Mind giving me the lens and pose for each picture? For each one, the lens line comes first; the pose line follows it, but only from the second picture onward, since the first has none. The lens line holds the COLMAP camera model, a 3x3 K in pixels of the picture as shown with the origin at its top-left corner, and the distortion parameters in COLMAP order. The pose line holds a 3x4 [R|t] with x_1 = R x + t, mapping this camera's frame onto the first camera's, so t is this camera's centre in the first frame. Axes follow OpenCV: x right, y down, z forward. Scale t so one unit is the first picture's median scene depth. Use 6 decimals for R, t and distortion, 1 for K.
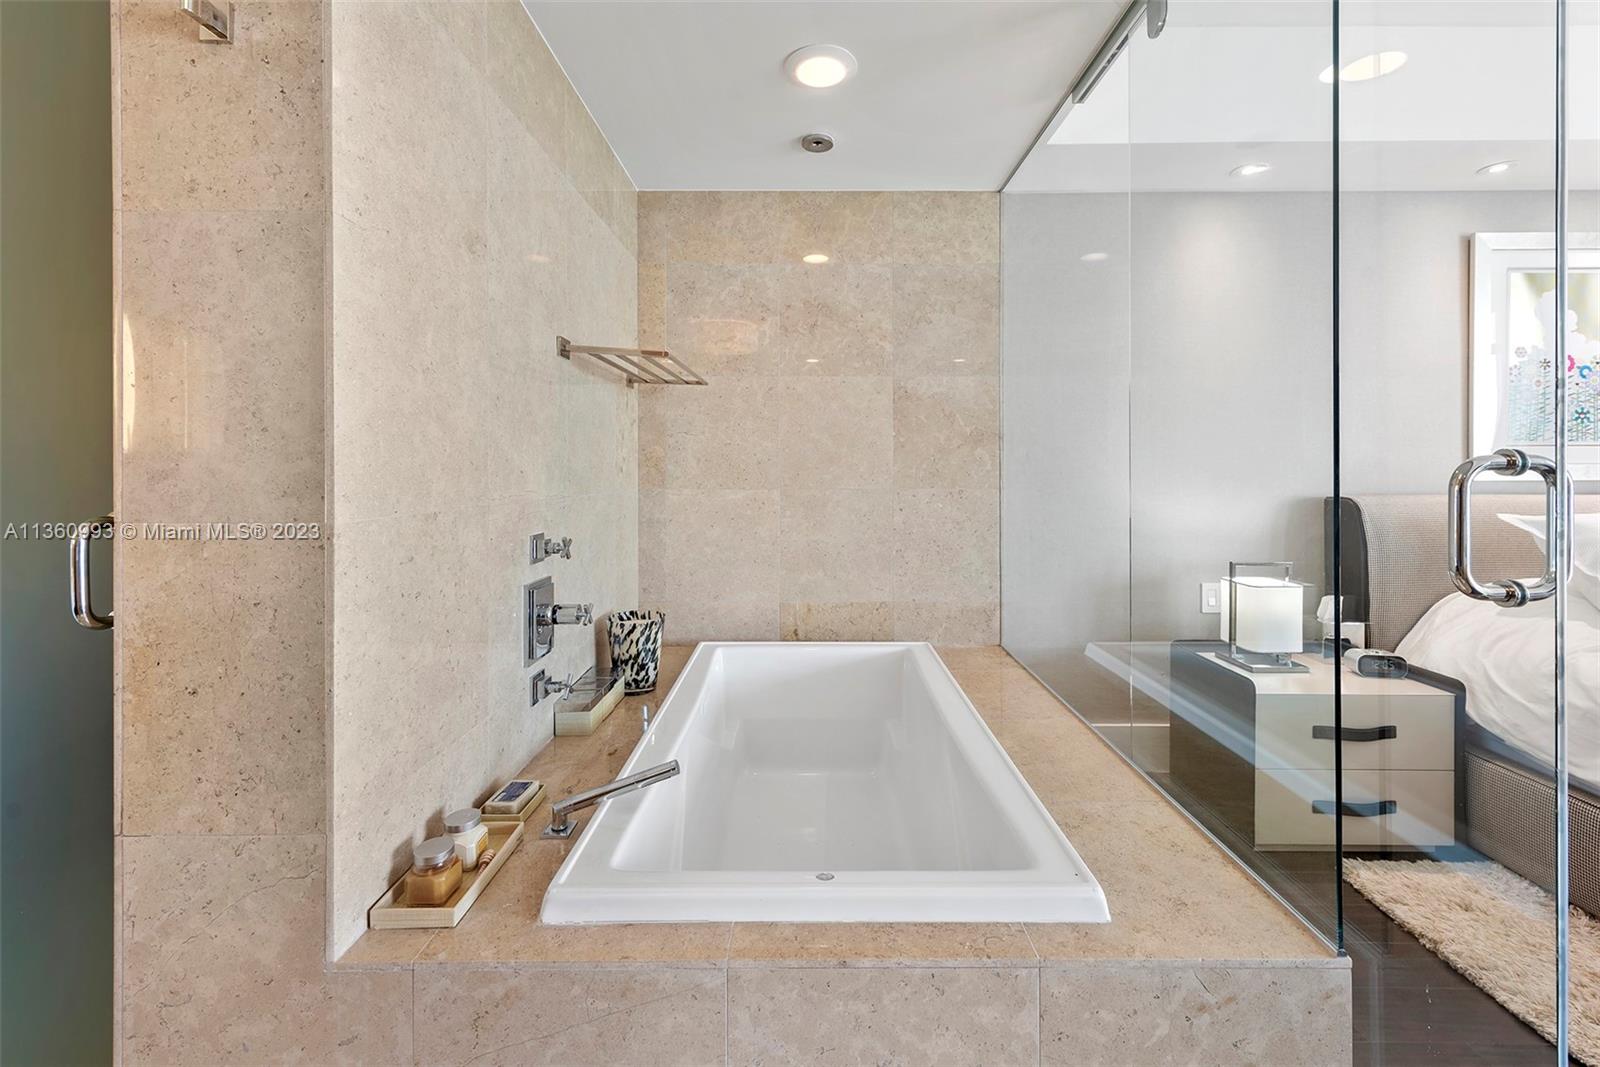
lens RADIAL K [[646.5, 0, 806.3], [0, 646.5, 473.6], [0, 0, 1]] dist [0.002514, -0.000391]
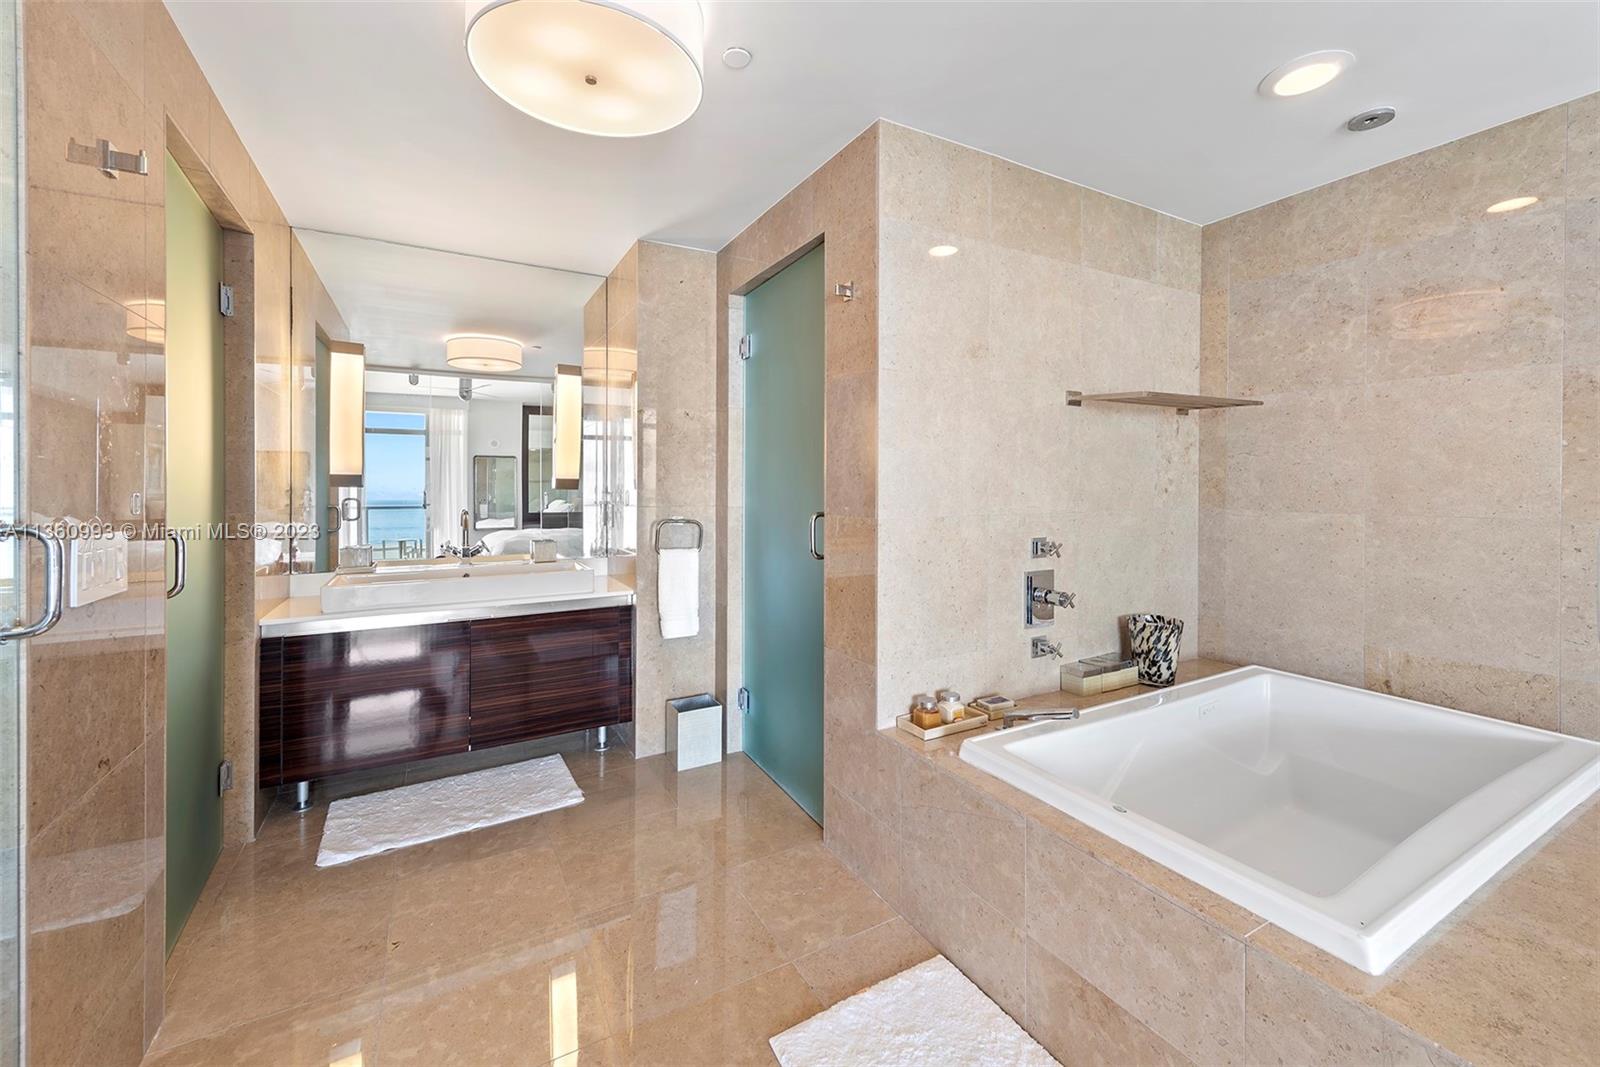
lens RADIAL K [[651.4, 0, 803.2], [0, 651.4, 488.0], [0, 0, 1]] dist [-0.019350, -0.000156]
pose [[0.476173, 0.004834, -0.879338, 0.456619], [-0.004493, 0.999985, 0.003064, -0.012604], [0.879340, 0.002492, 0.476188, -0.094667]]
